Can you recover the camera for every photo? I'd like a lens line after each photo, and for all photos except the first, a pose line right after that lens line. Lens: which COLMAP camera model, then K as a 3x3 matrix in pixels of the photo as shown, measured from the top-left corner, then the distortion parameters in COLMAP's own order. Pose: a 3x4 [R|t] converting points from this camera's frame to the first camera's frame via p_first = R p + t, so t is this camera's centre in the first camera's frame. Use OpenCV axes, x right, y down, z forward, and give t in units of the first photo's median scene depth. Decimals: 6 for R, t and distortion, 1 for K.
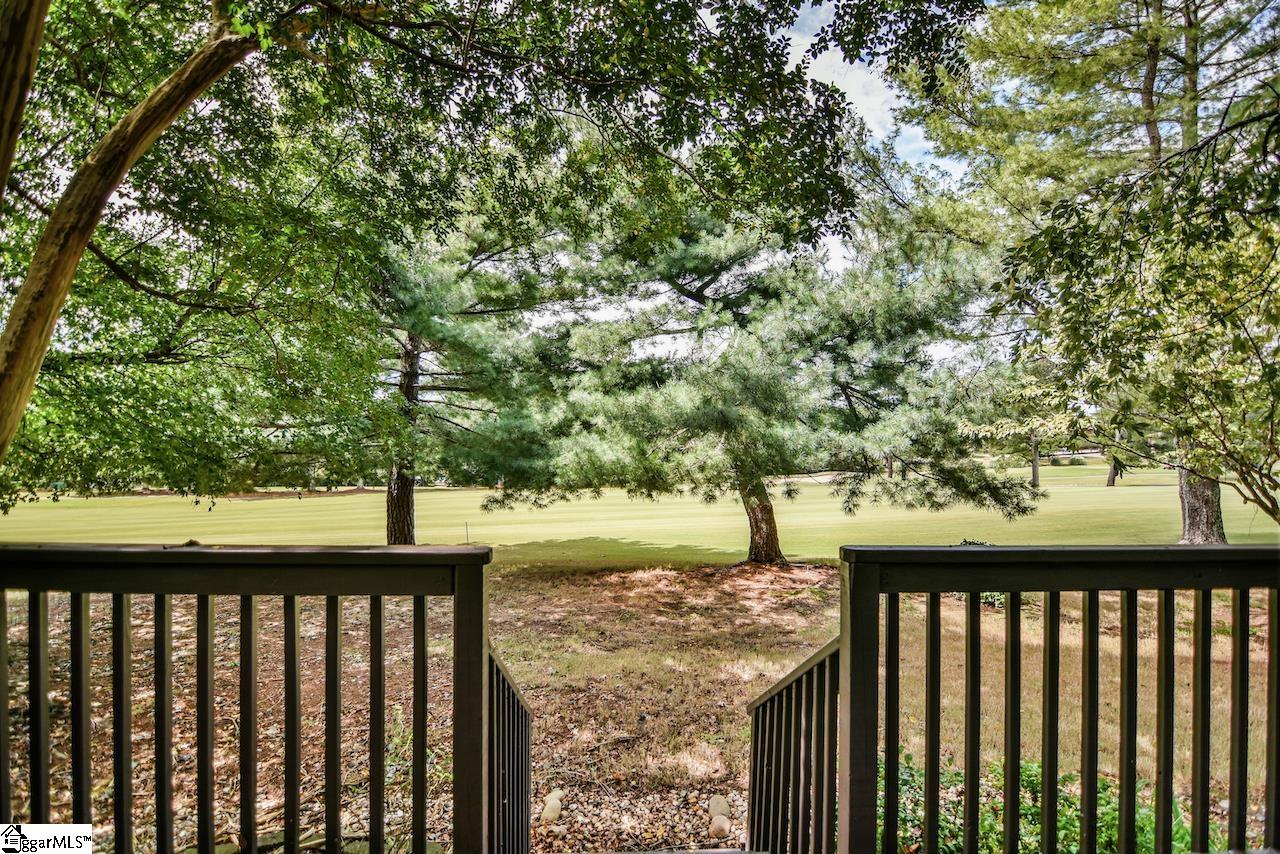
lens RADIAL K [[615.0, 0, 640.1], [0, 615.0, 441.6], [0, 0, 1]] dist [-0.001389, 0.024786]
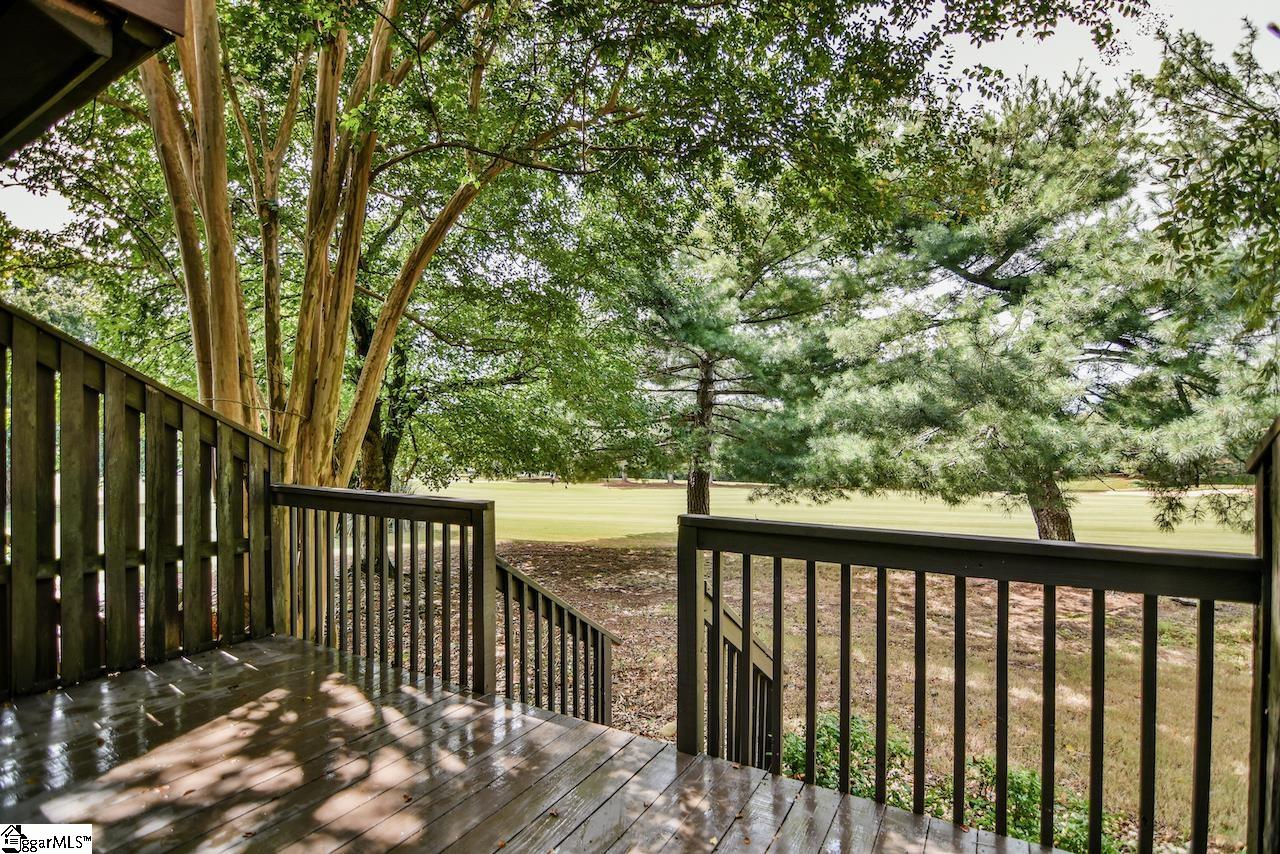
lens RADIAL K [[619.2, 0, 641.7], [0, 619.2, 427.8], [0, 0, 1]] dist [-0.004626, -0.011605]
pose [[0.848428, -0.011614, -0.529183, 0.157330], [0.001337, 0.999803, -0.019799, -0.002520], [0.529309, 0.016091, 0.848277, -0.026213]]
